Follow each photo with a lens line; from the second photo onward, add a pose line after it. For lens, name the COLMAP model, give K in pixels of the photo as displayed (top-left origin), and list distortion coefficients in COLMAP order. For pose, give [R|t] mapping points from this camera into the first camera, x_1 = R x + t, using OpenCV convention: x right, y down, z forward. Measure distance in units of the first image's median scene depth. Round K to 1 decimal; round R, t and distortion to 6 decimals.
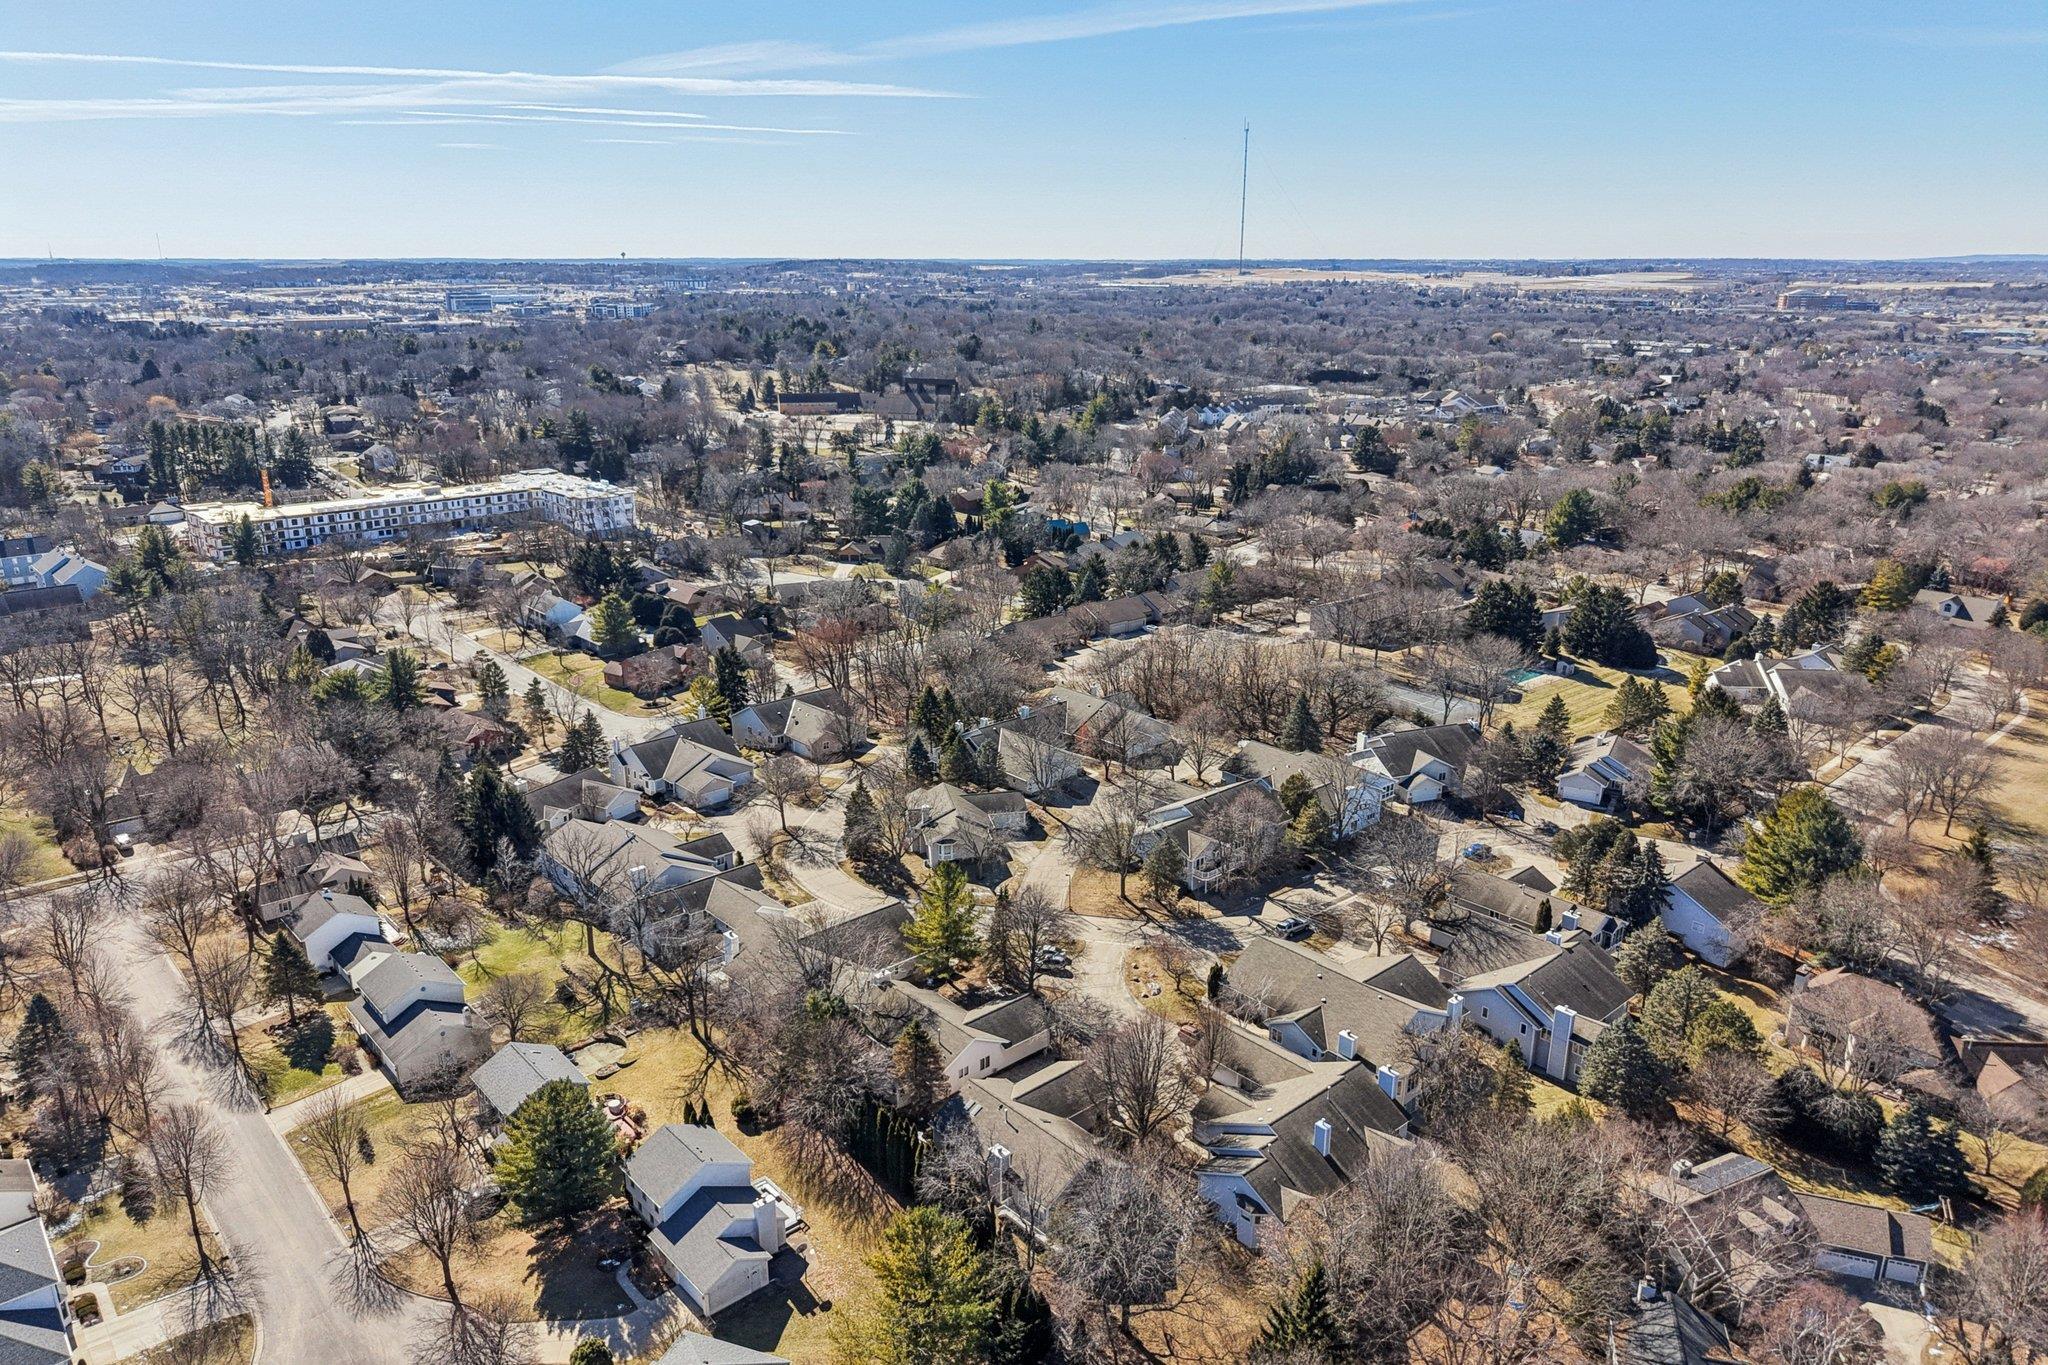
lens RADIAL K [[1402.9, 0, 1025.9], [0, 1402.9, 646.8], [0, 0, 1]] dist [0.010691, -0.000534]
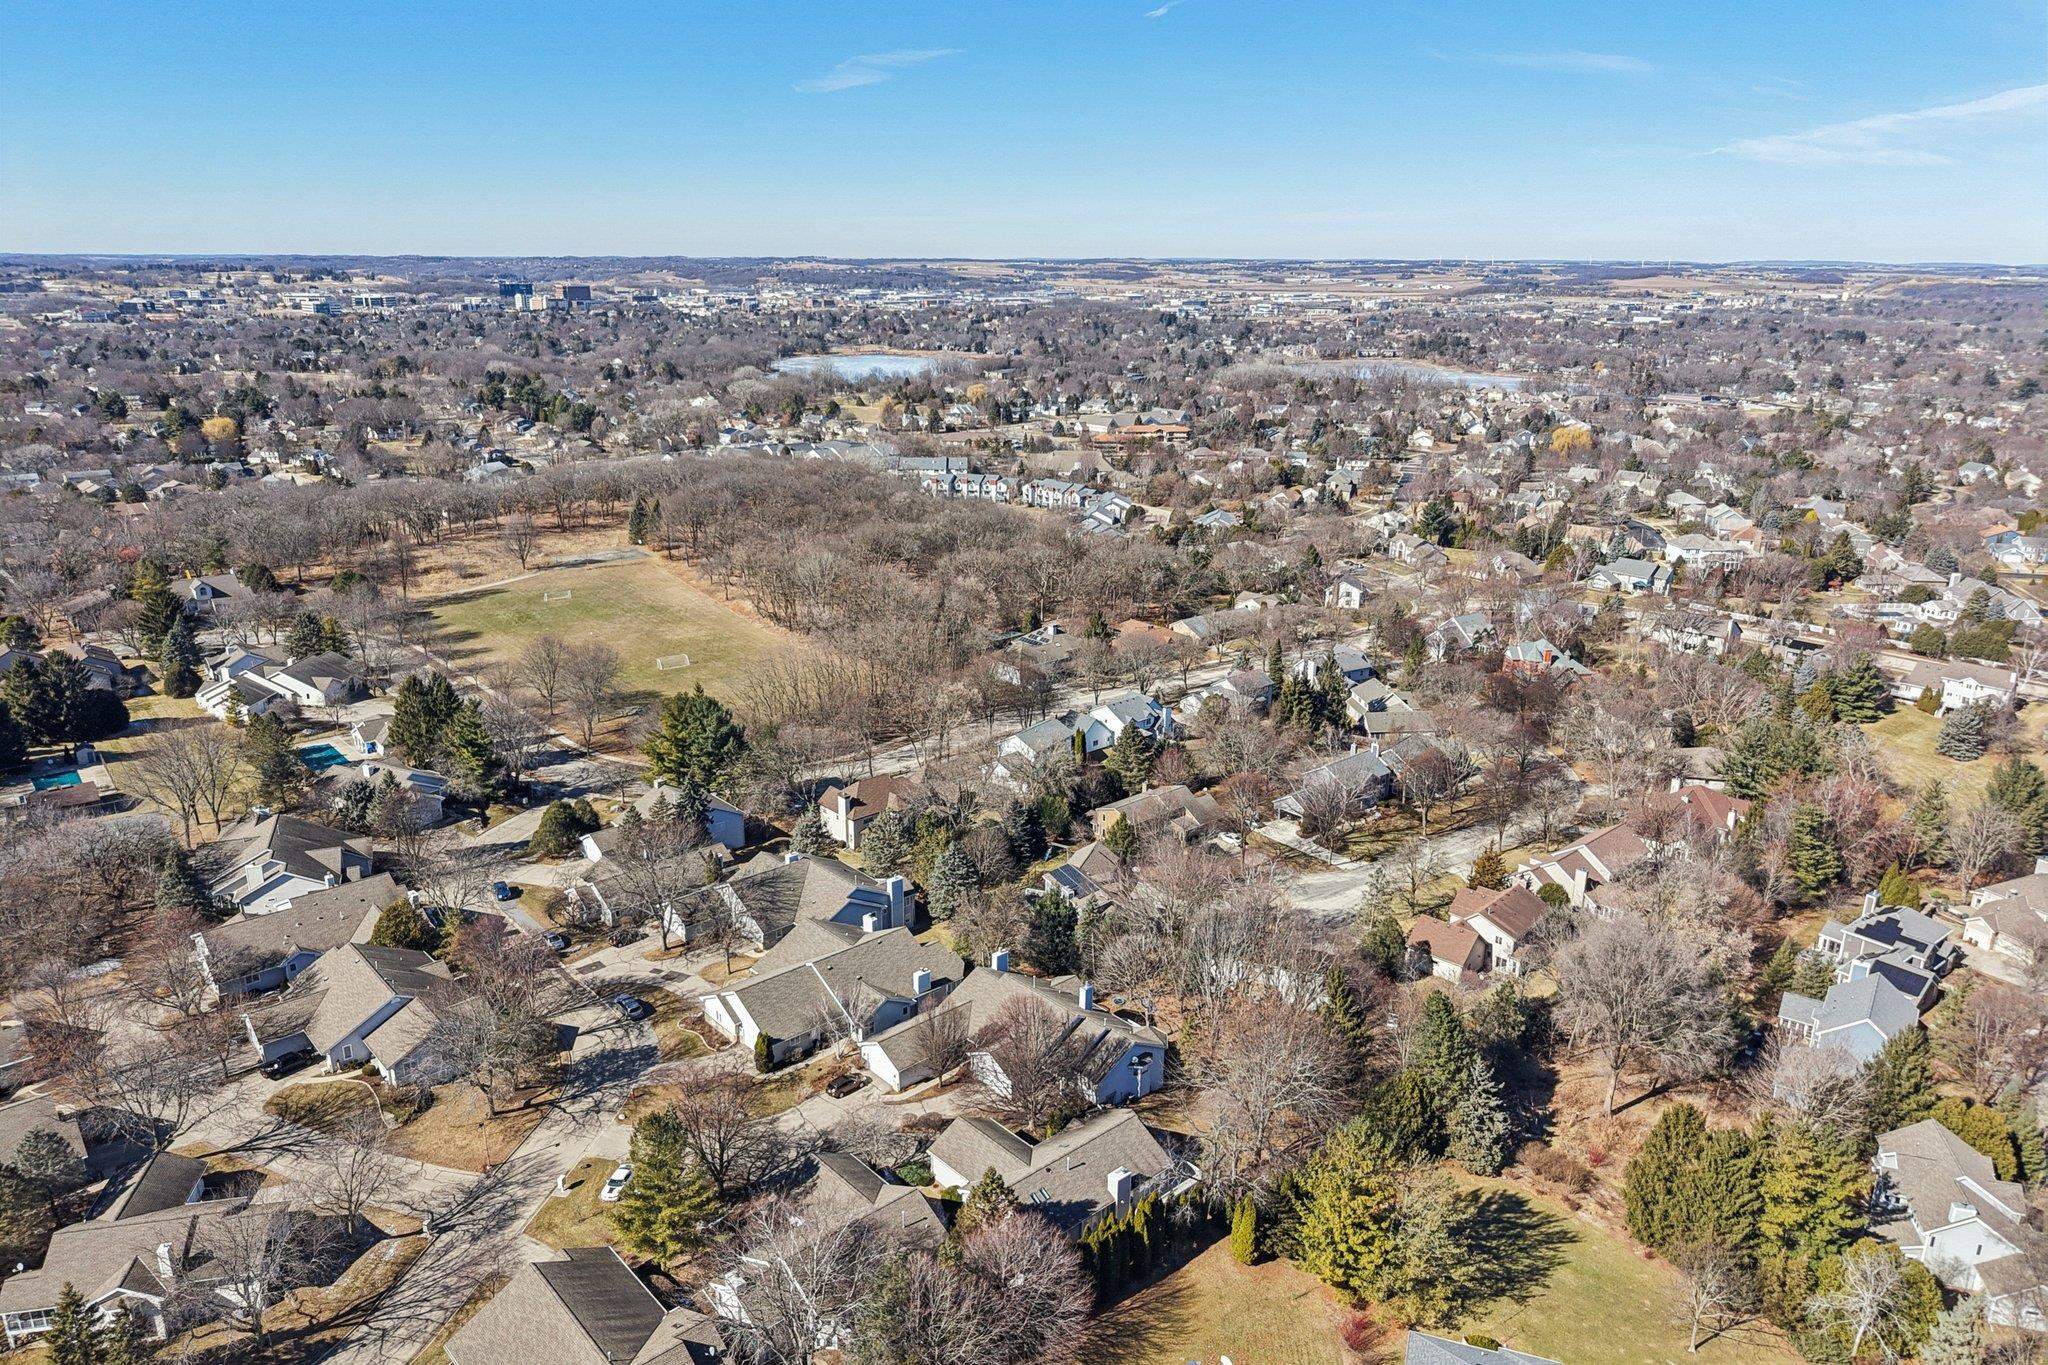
lens RADIAL K [[1402.9, 0, 1025.9], [0, 1402.9, 646.8], [0, 0, 1]] dist [0.010691, -0.000534]
pose [[0.003974, -0.276073, 0.961128, -0.723560], [0.267019, 0.926531, 0.265031, -0.217704], [-0.963683, 0.255587, 0.077399, 0.754425]]
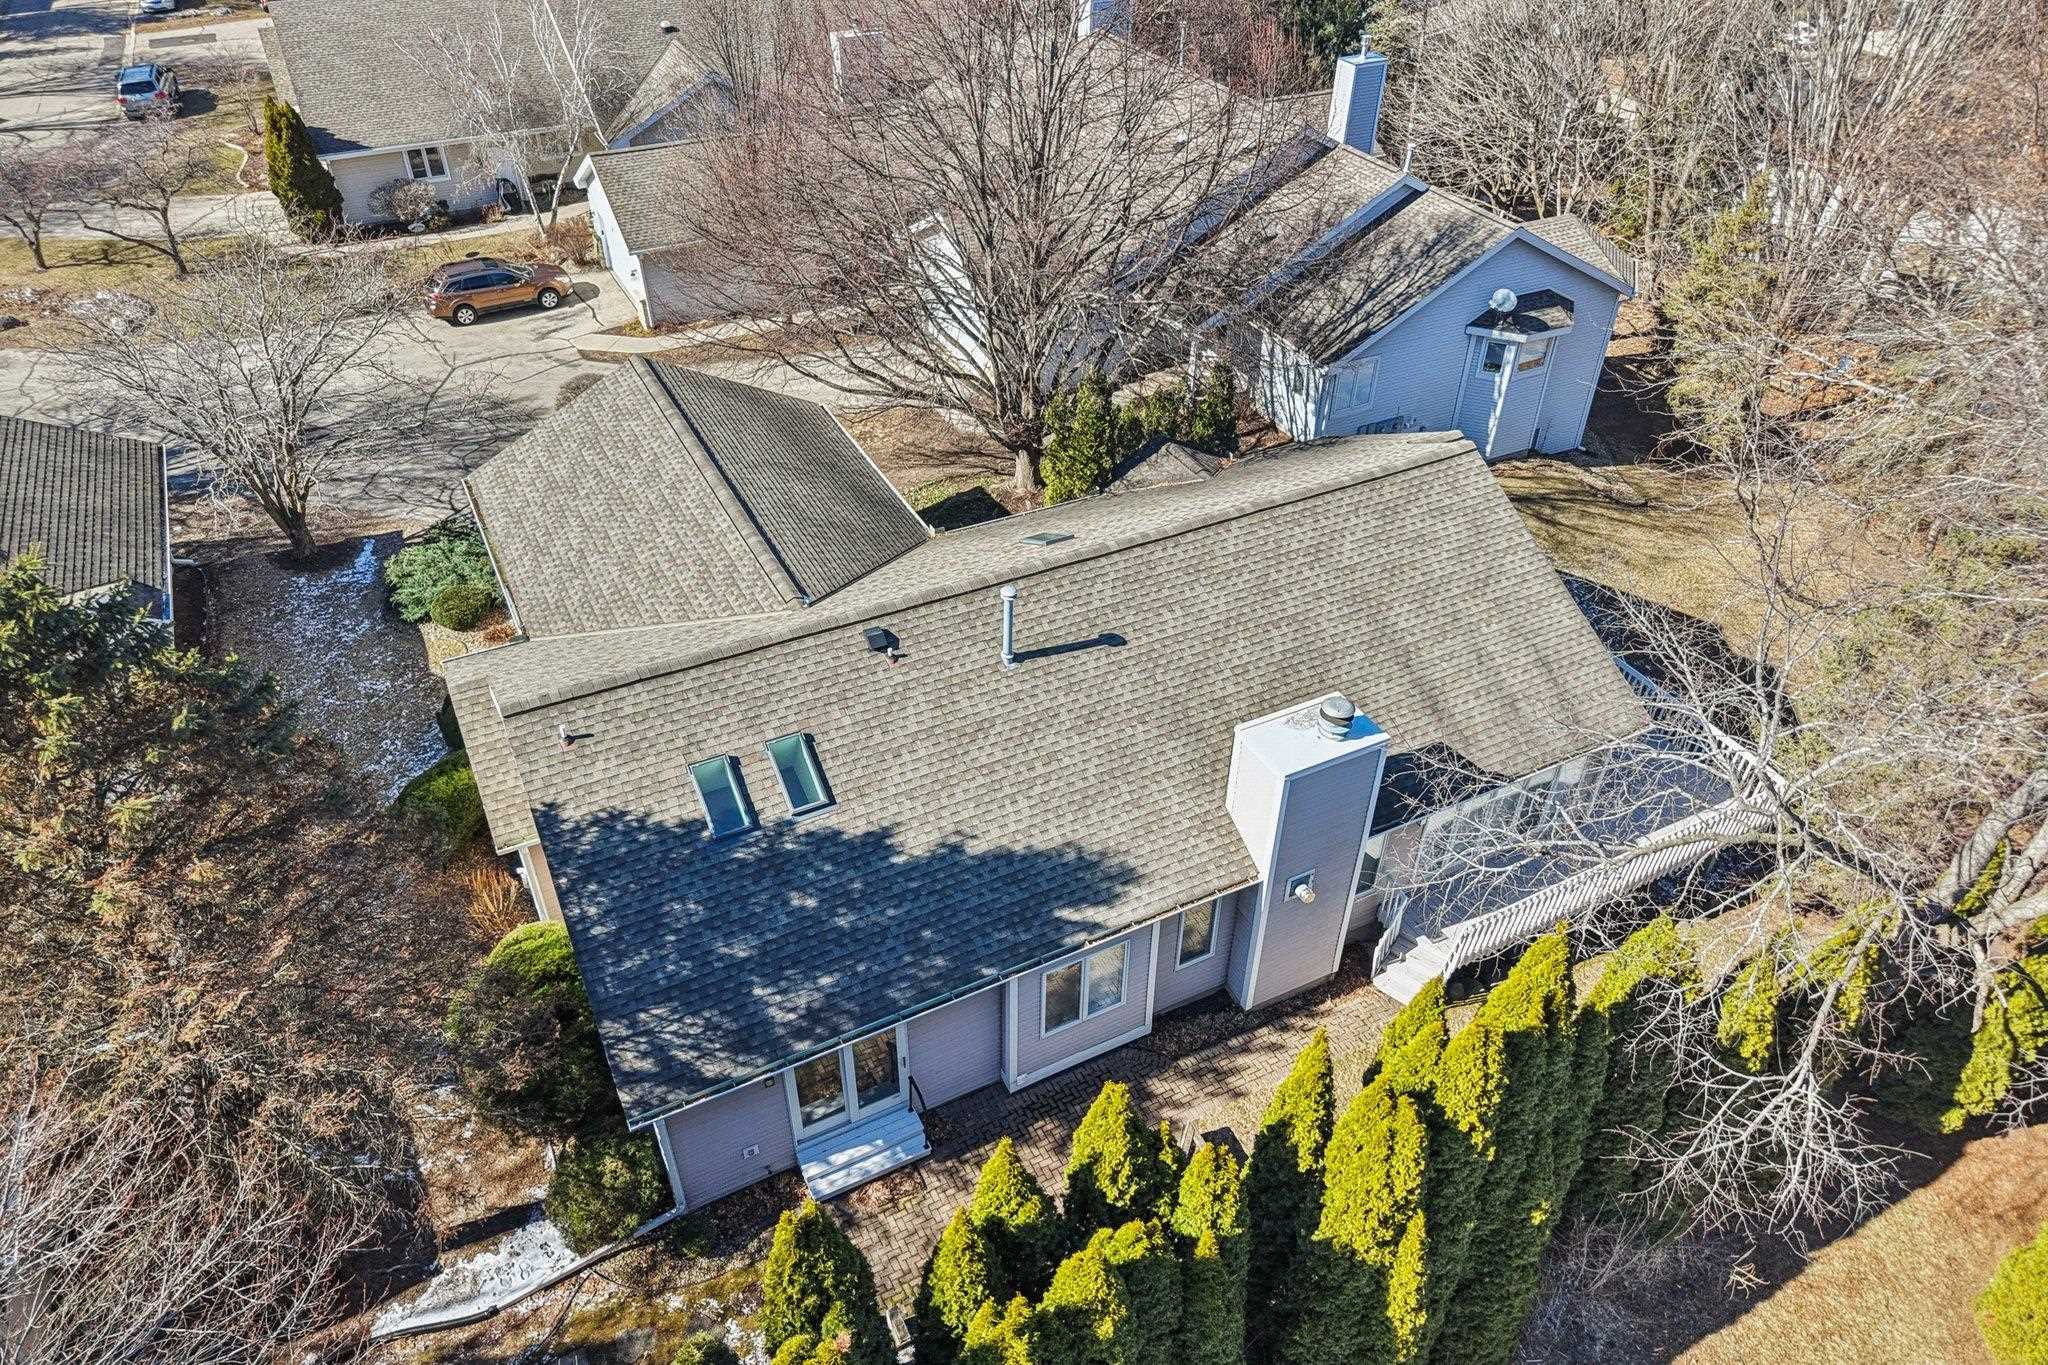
lens RADIAL K [[1369.6, 0, 1020.5], [0, 1369.6, 715.4], [0, 0, 1]] dist [0.012324, -0.016627]
pose [[0.265082, -0.612989, 0.744295, -0.114602], [0.259455, 0.788786, 0.557226, 0.224633], [-0.928663, 0.045401, 0.368136, 0.822785]]
